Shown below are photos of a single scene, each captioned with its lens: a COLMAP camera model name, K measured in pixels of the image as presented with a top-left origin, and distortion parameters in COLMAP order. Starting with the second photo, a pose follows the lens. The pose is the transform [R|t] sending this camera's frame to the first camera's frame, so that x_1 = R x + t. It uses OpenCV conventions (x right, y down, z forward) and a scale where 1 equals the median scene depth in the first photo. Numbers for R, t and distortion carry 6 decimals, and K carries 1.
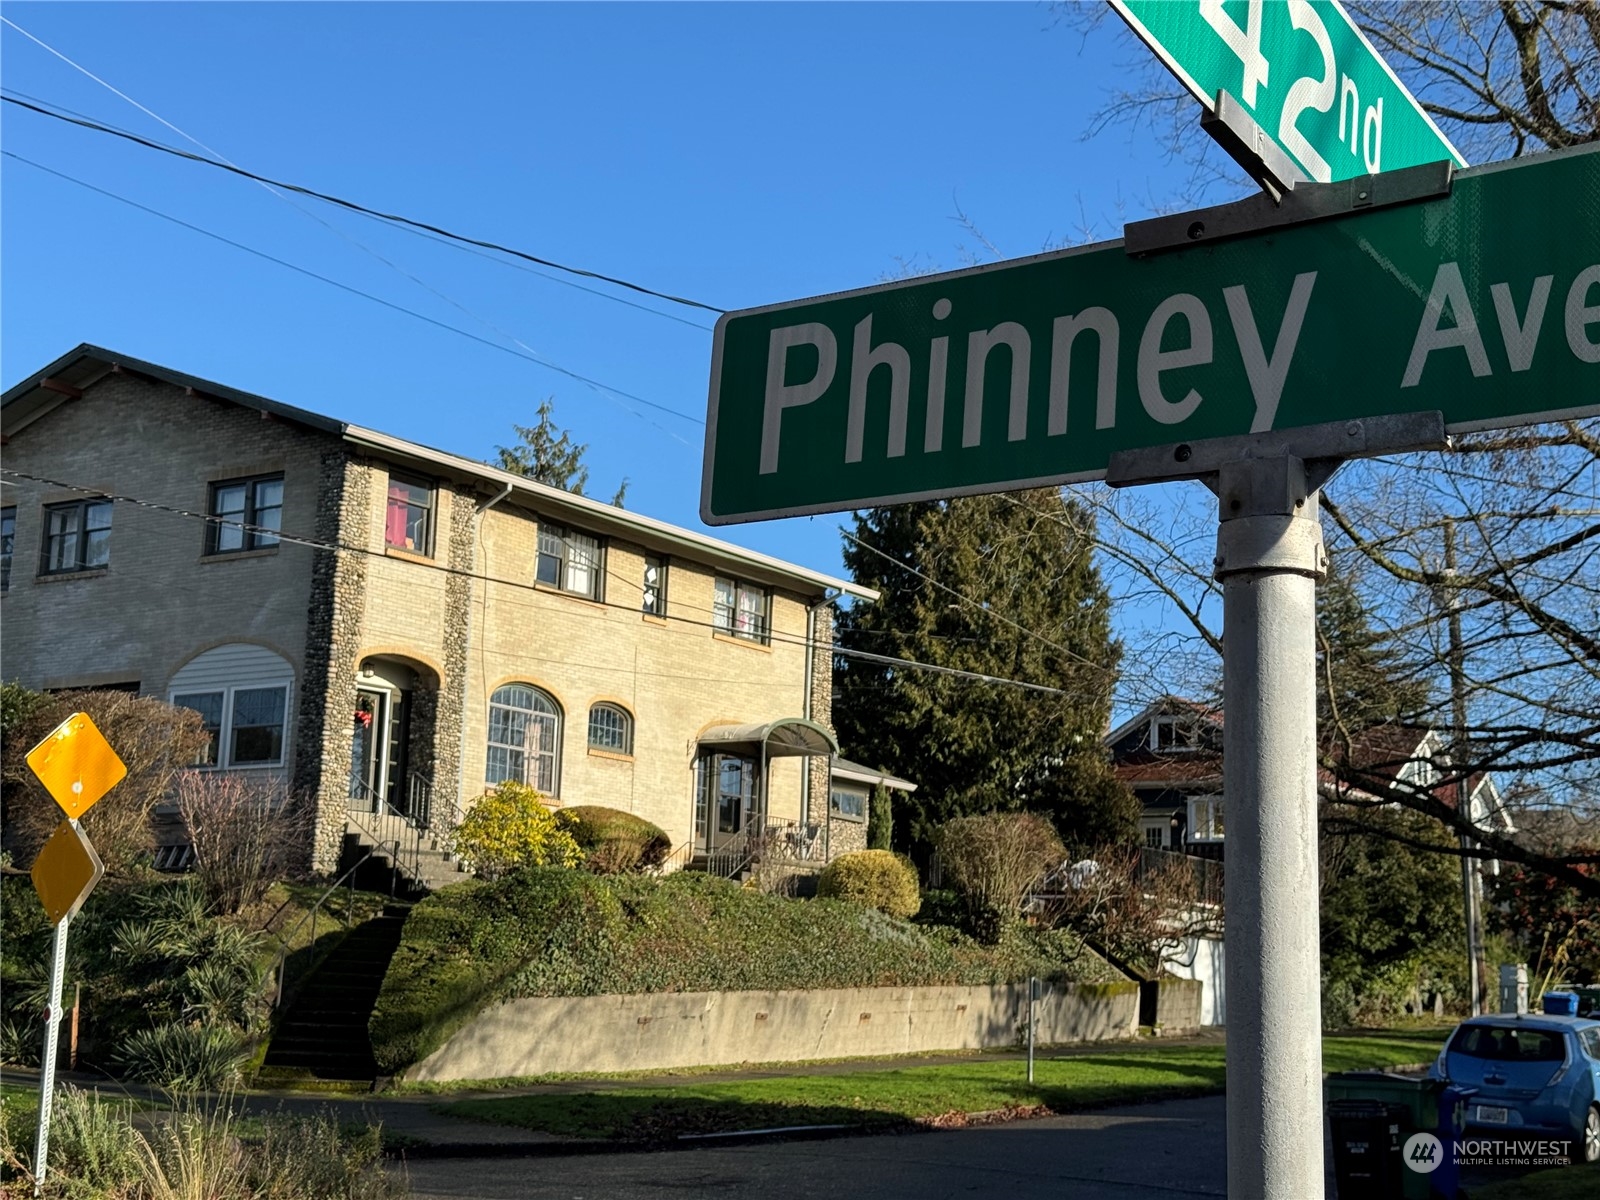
lens RADIAL K [[2212.8, 0, 805.4], [0, 2212.8, 606.4], [0, 0, 1]] dist [0.145548, 0.000000]
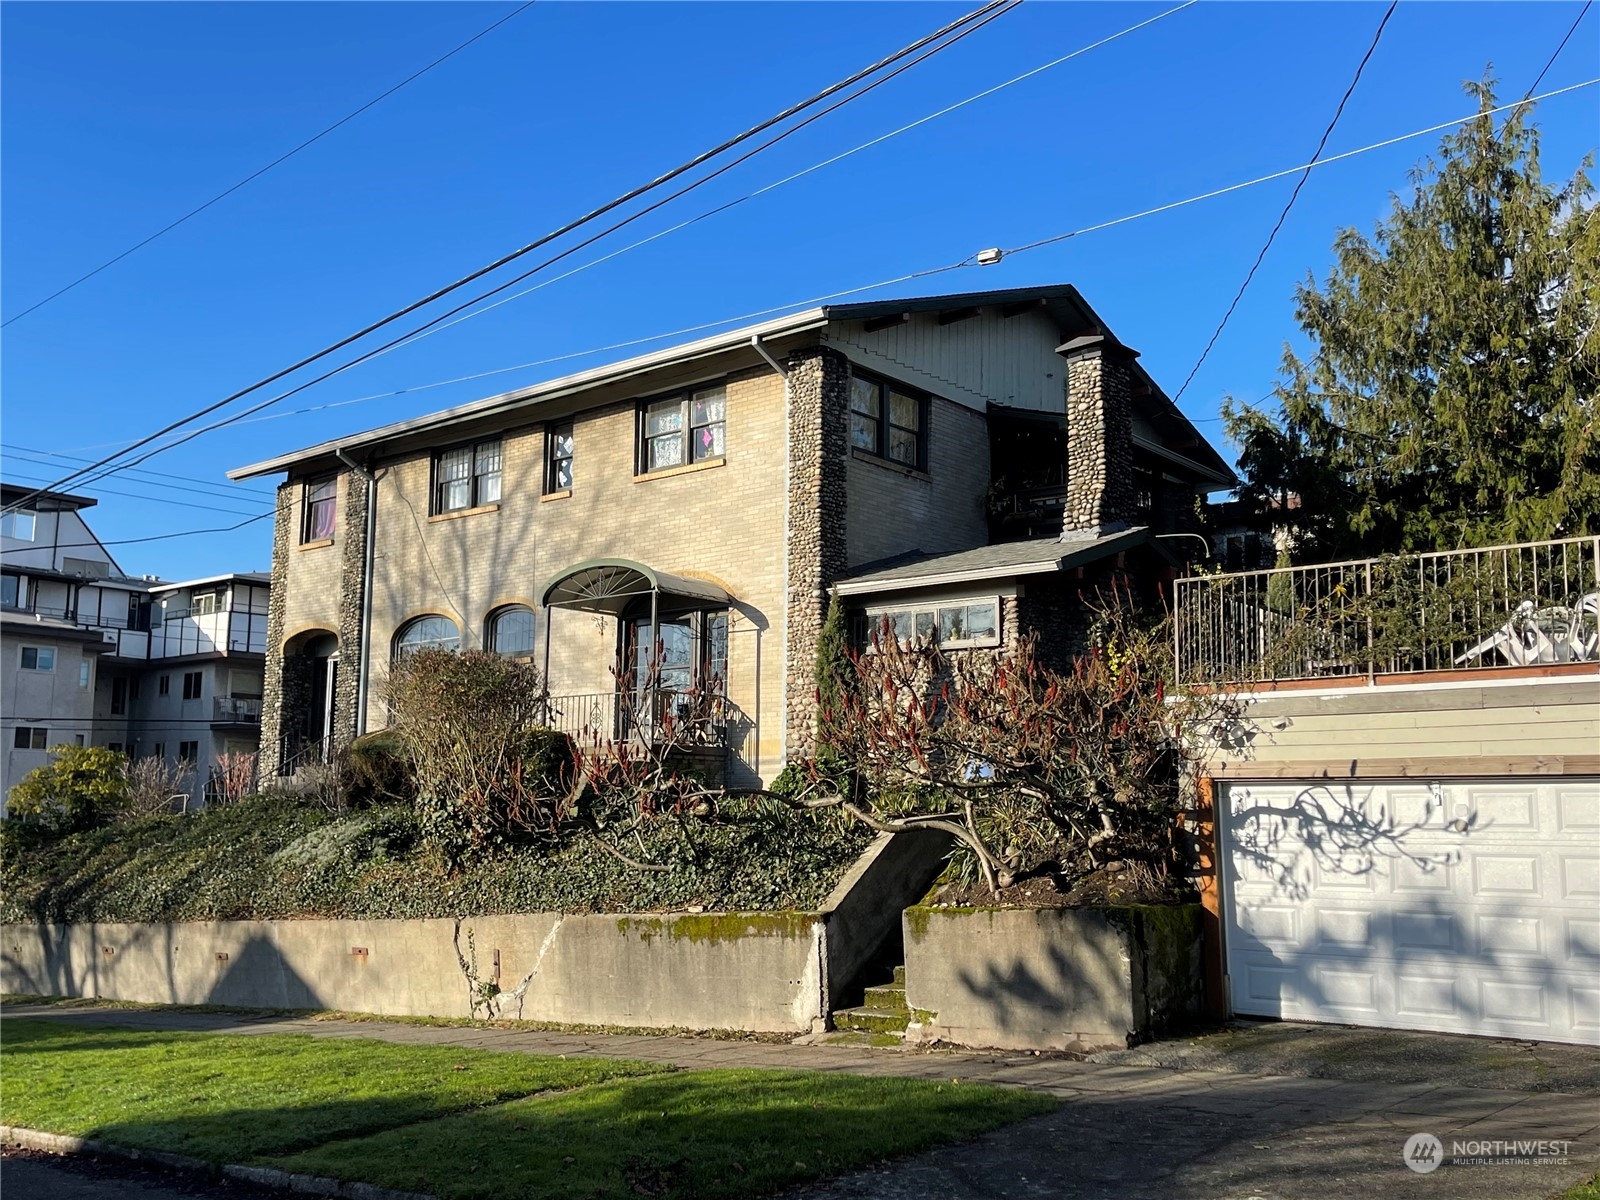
lens RADIAL K [[1545.8, 0, 799.9], [0, 1545.8, 600.0], [0, 0, 1]] dist [0.078461, 0.000000]
pose [[-0.114150, -0.177745, -0.977434, 0.594343], [0.168998, 0.966051, -0.195411, 0.210119], [0.978984, -0.187491, -0.080236, 1.300287]]
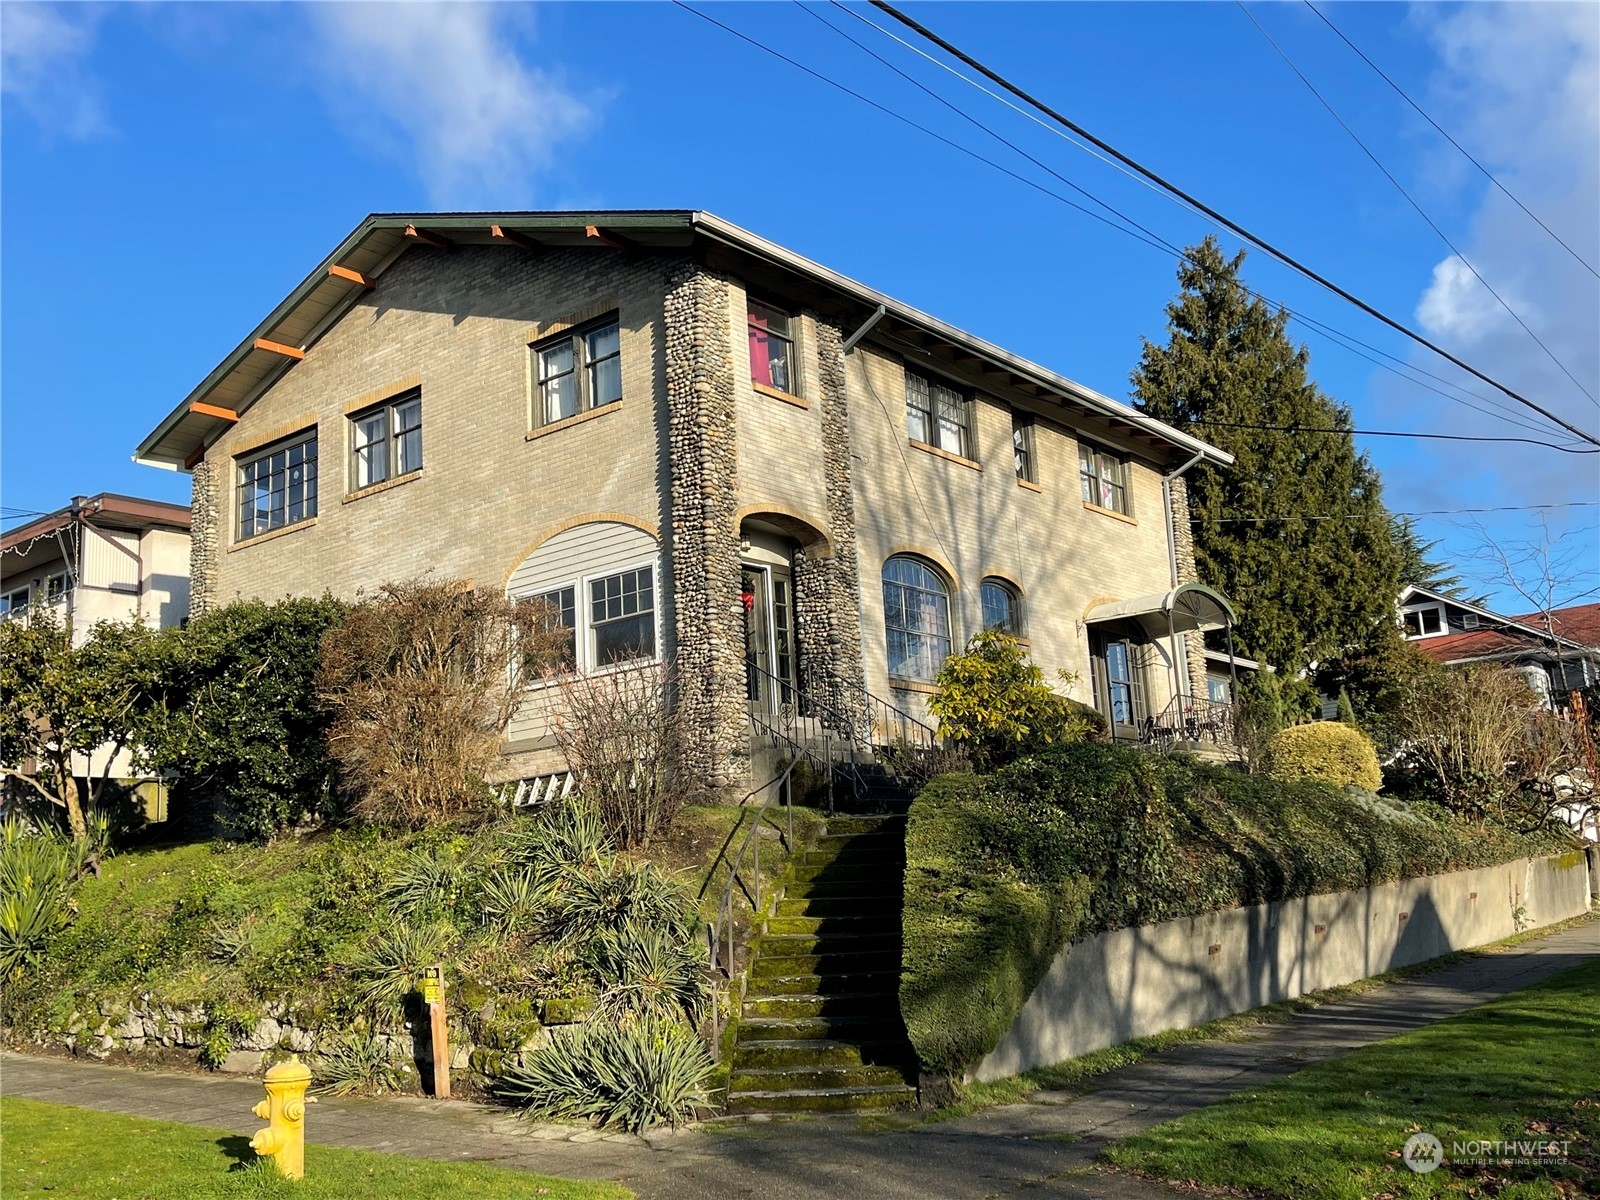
lens RADIAL K [[1545.8, 0, 801.6], [0, 1545.8, 598.9], [0, 0, 1]] dist [0.078461, 0.000000]
pose [[0.992623, -0.104545, -0.061403, -0.141850], [0.103024, 0.994300, -0.027454, 0.066593], [0.063924, 0.020925, 0.997735, 0.436381]]
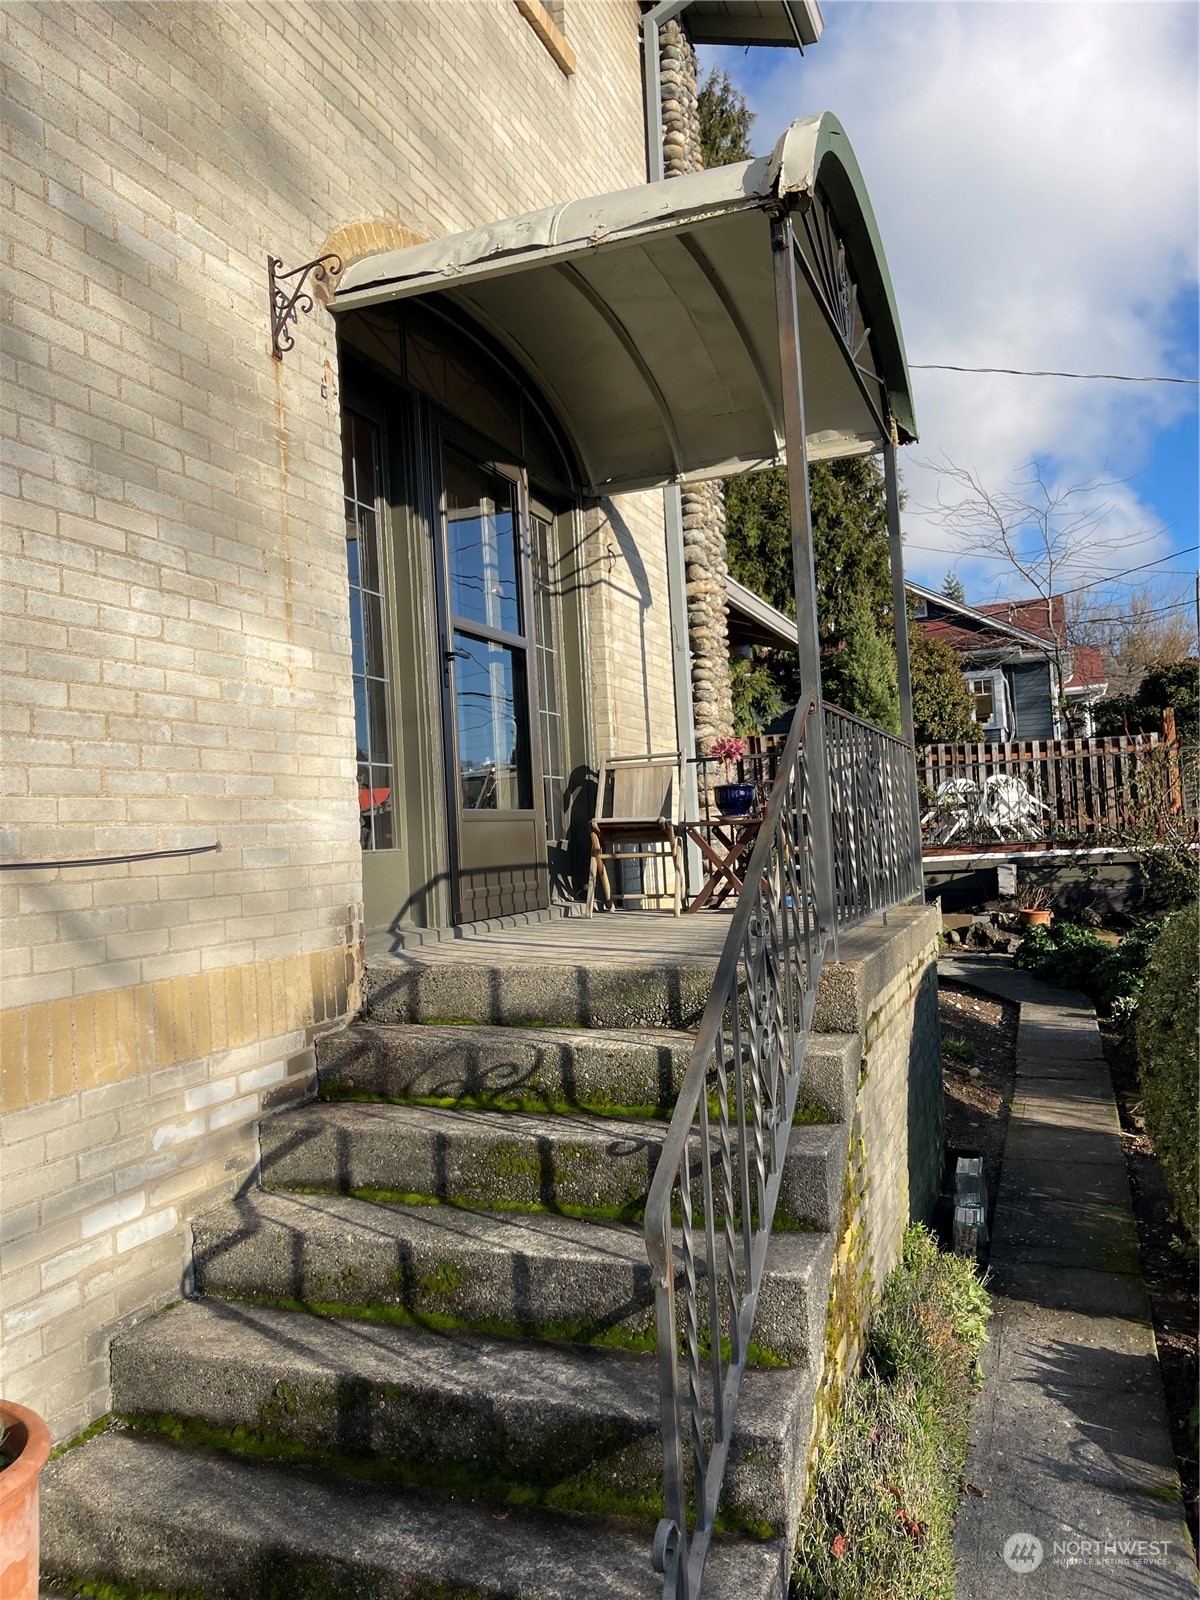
lens RADIAL K [[1180.8, 0, 602.6], [0, 1180.8, 806.0], [0, 0, 1]] dist [0.004324, -0.002052]
pose [[0.967886, -0.080745, 0.238071, -0.060854], [0.042721, 0.986069, 0.160755, 0.099945], [-0.247734, -0.145422, 0.957852, 1.056843]]
